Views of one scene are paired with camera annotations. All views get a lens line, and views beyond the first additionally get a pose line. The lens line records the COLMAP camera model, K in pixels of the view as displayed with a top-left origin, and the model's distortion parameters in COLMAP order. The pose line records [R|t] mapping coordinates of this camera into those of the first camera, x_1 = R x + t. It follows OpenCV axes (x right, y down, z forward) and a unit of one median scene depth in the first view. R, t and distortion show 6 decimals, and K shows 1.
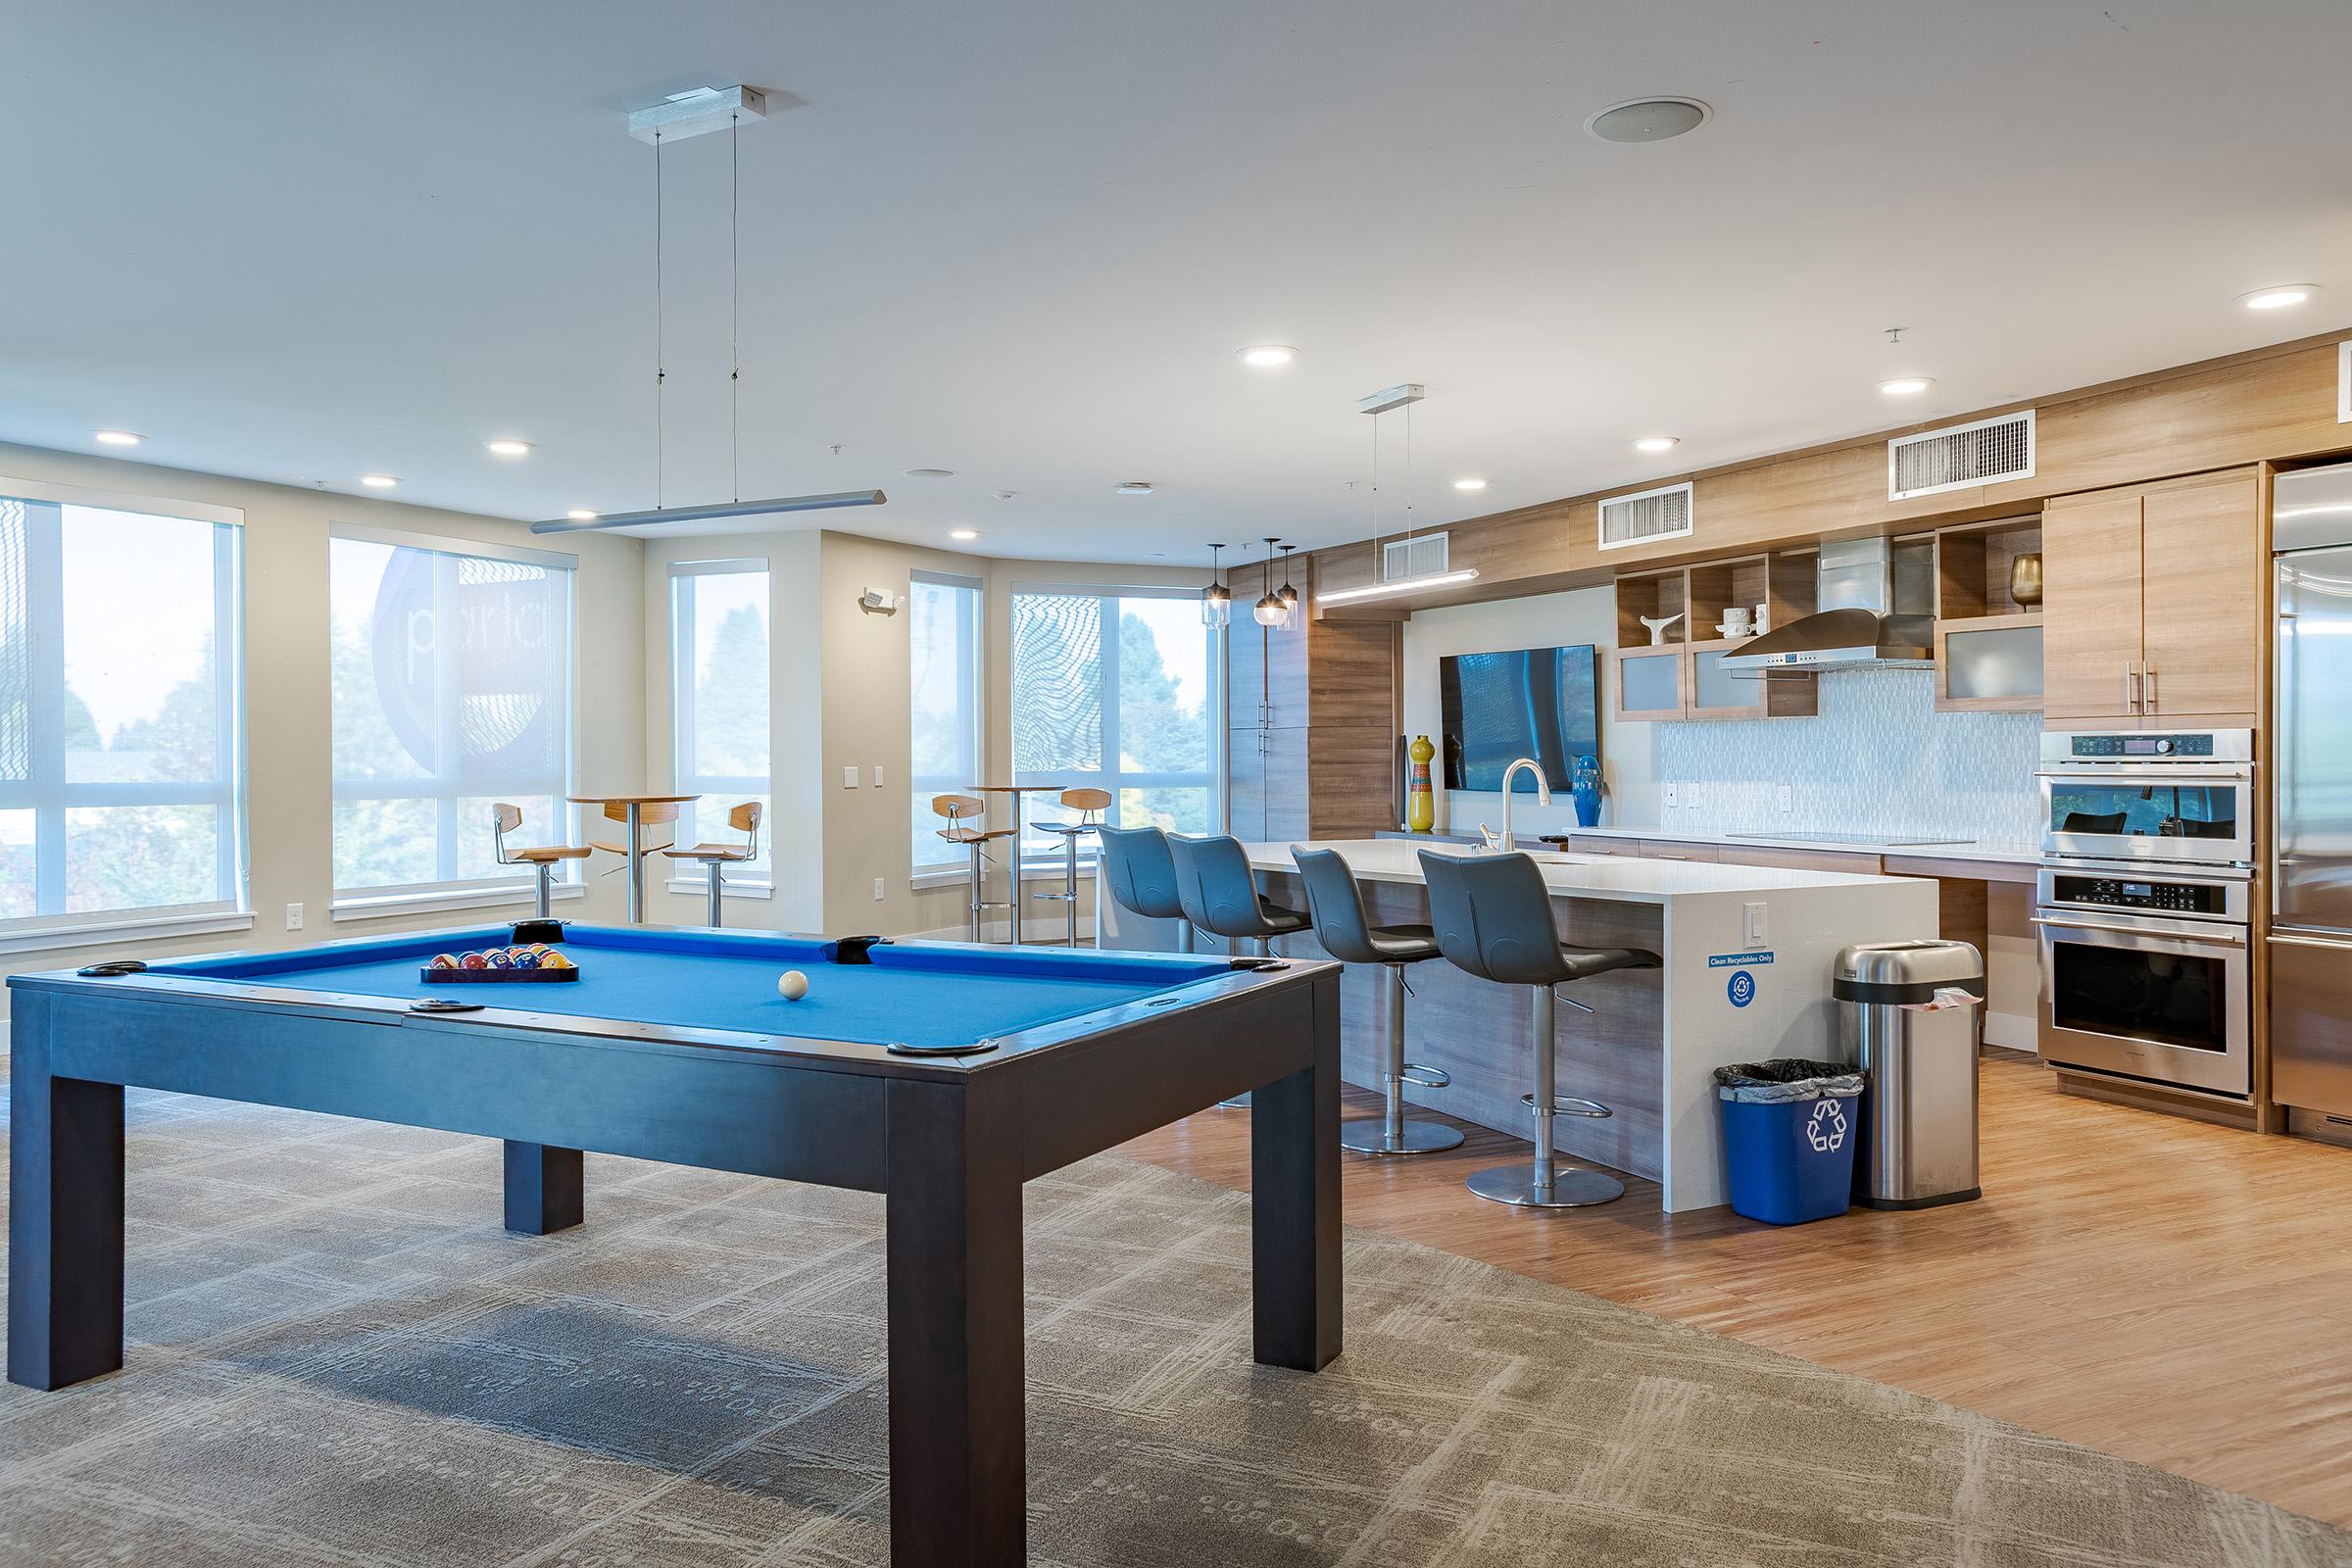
lens RADIAL K [[1700.1, 0, 1232.9], [0, 1700.1, 758.4], [0, 0, 1]] dist [0.013213, 0.001853]
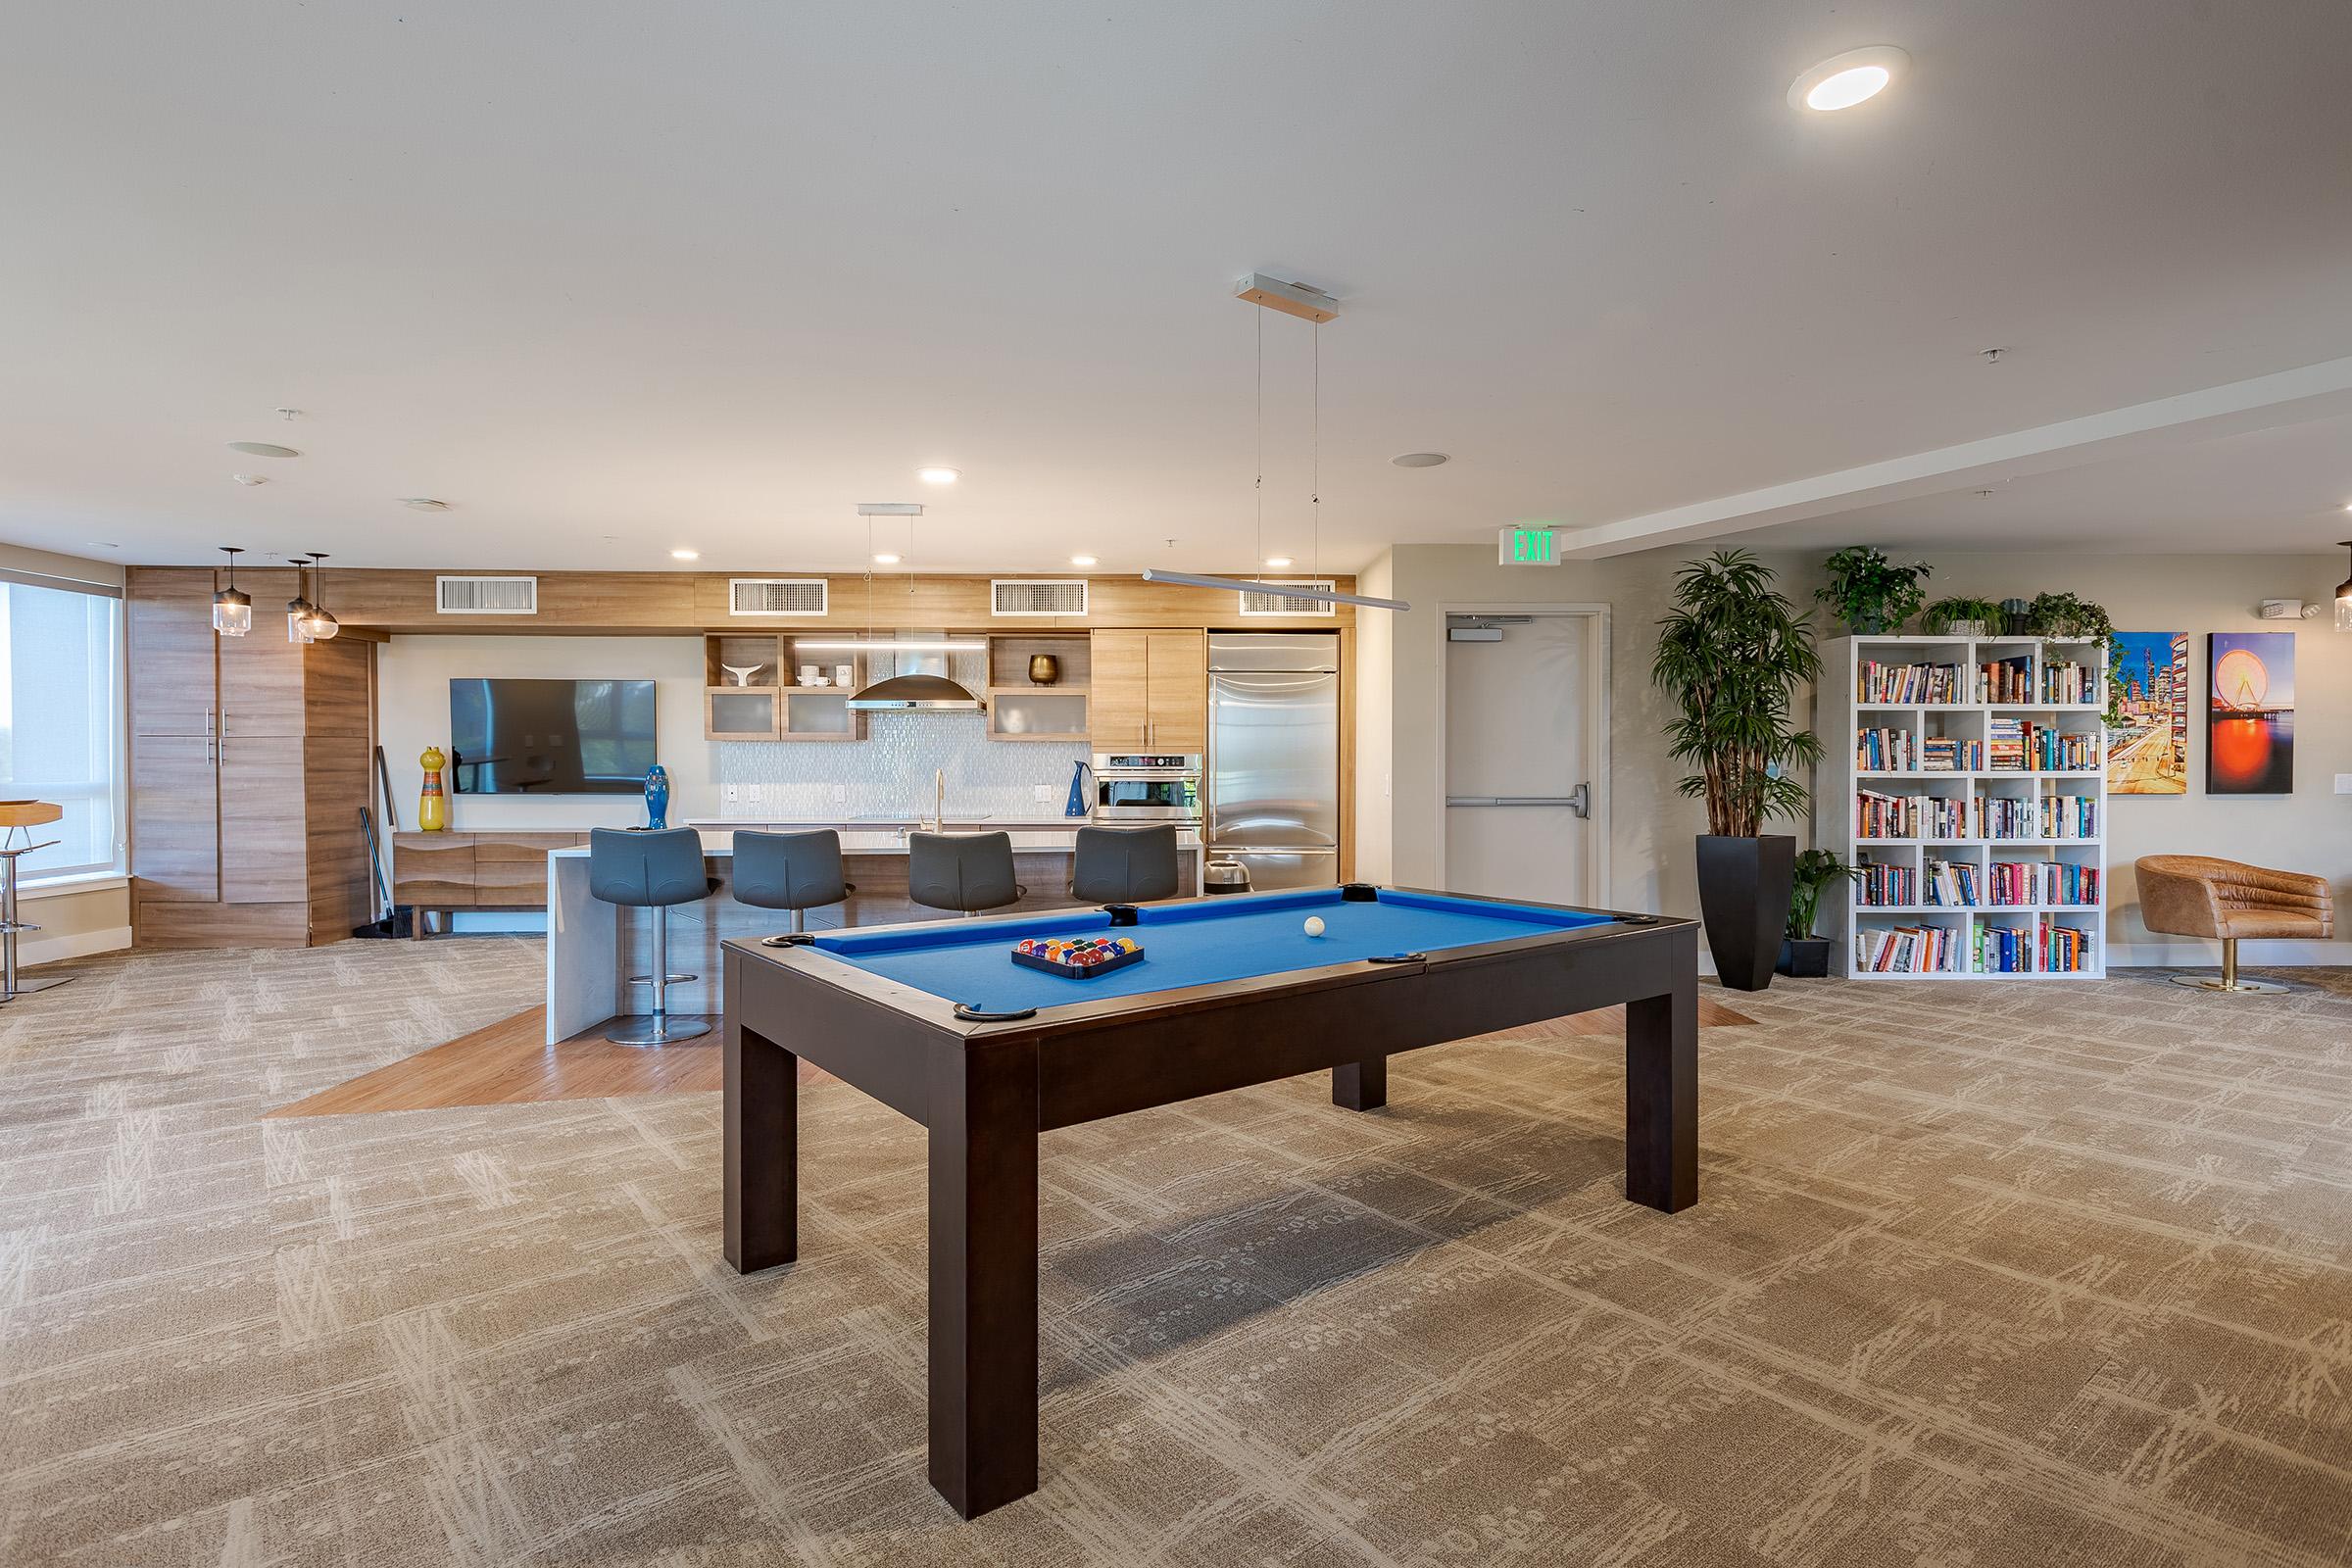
lens RADIAL K [[1172.0, 0, 1173.2], [0, 1172.0, 775.6], [0, 0, 1]] dist [0.002997, -0.000103]
pose [[0.424674, -0.007754, 0.905313, -0.584622], [-0.001190, 0.999958, 0.009123, -0.002819], [-0.905346, -0.004952, 0.424647, 0.331251]]
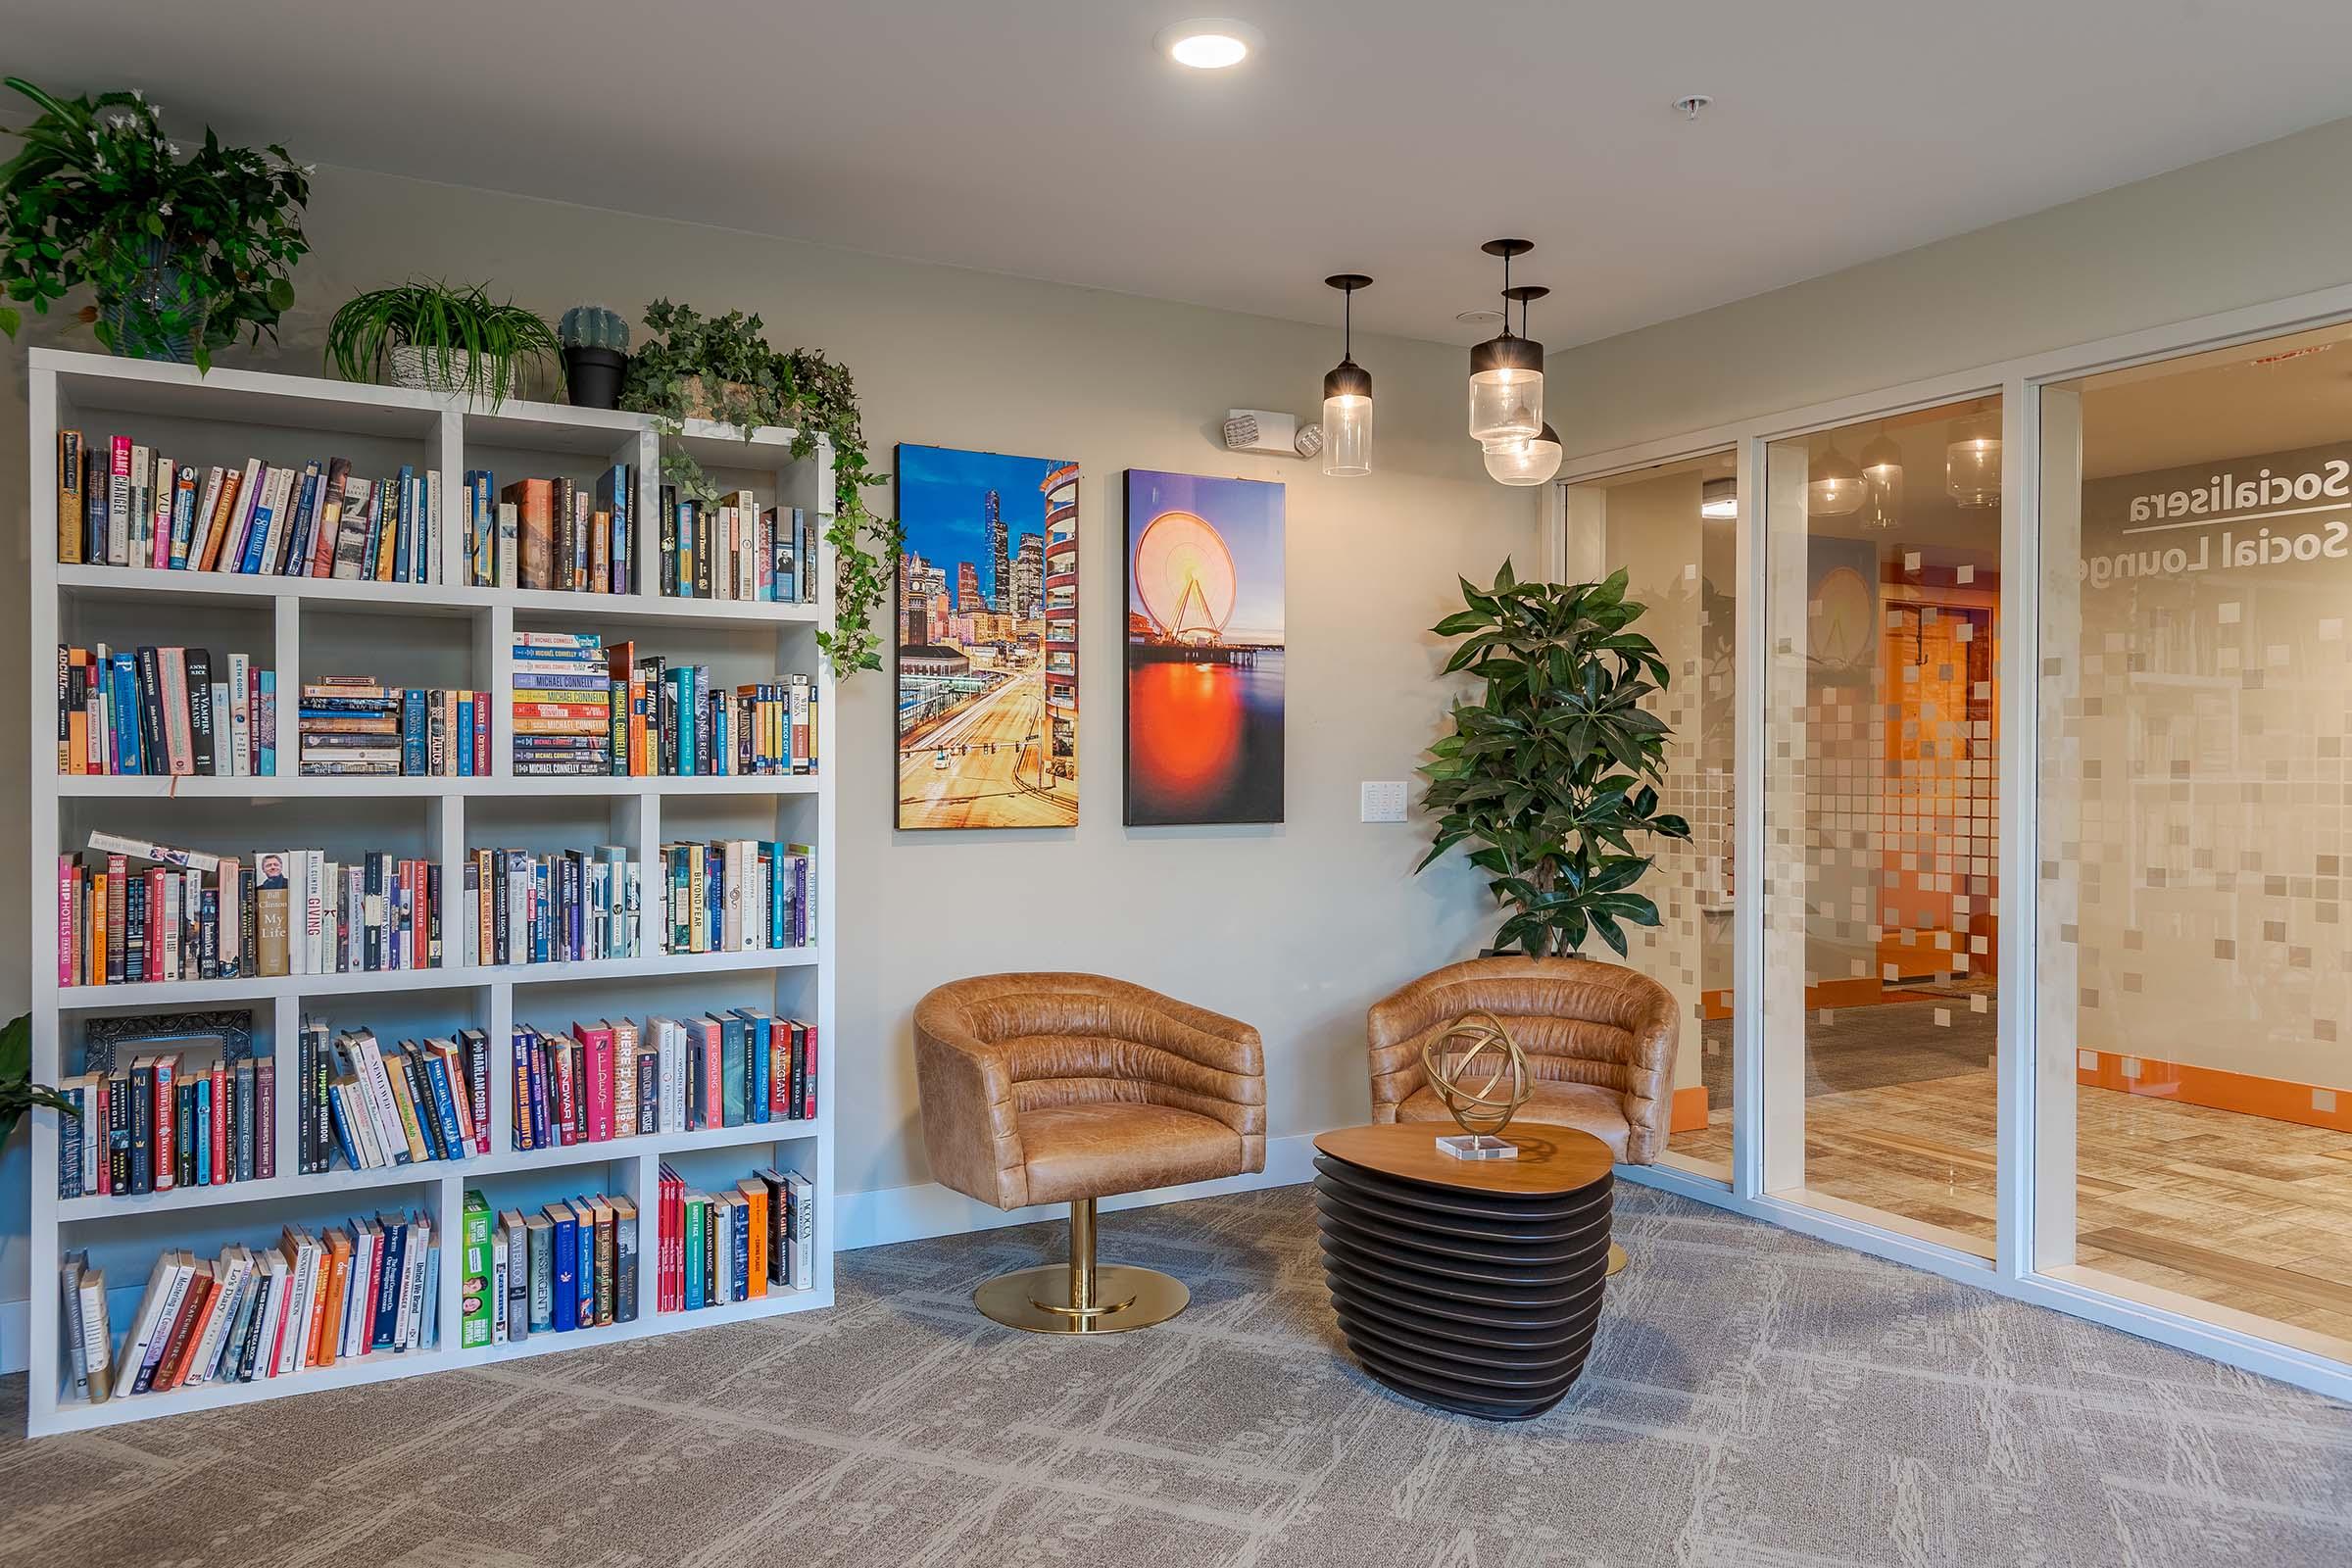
lens RADIAL K [[1700.1, 0, 1232.9], [0, 1700.1, 758.4], [0, 0, 1]] dist [0.013213, 0.001853]
pose [[-0.076956, 0.009024, 0.996994, -0.566541], [-0.001328, 0.999957, -0.009153, -0.002722], [-0.997034, -0.002028, -0.076940, 0.320782]]
